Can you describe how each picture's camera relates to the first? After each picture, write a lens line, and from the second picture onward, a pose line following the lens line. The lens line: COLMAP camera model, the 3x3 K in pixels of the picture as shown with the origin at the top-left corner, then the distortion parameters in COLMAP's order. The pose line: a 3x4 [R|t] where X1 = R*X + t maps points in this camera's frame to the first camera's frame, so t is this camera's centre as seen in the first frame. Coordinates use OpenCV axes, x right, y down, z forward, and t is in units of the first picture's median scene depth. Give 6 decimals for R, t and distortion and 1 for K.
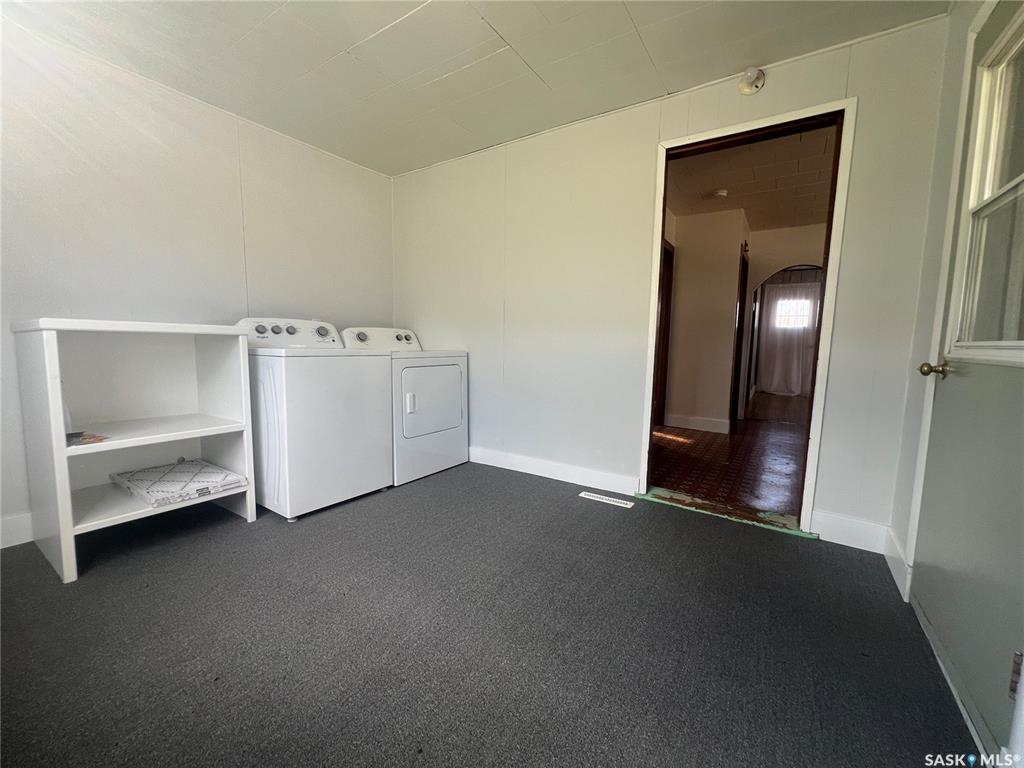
lens RADIAL K [[410.0, 0, 509.7], [0, 410.0, 383.5], [0, 0, 1]] dist [-0.003320, 0.001065]
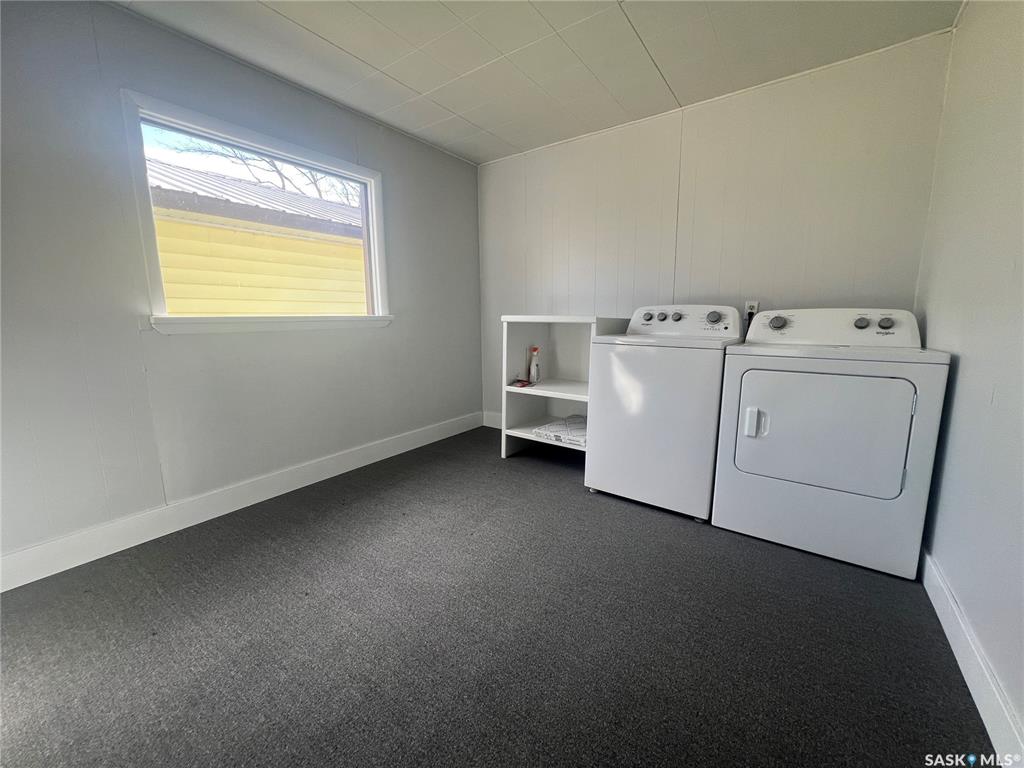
lens RADIAL K [[410.0, 0, 512.4], [0, 410.0, 383.1], [0, 0, 1]] dist [-0.003320, 0.001065]
pose [[-0.033643, 0.141048, -0.989431, 0.462924], [-0.102376, 0.984297, 0.143797, -0.078459], [0.994177, 0.106131, -0.018674, 0.671060]]
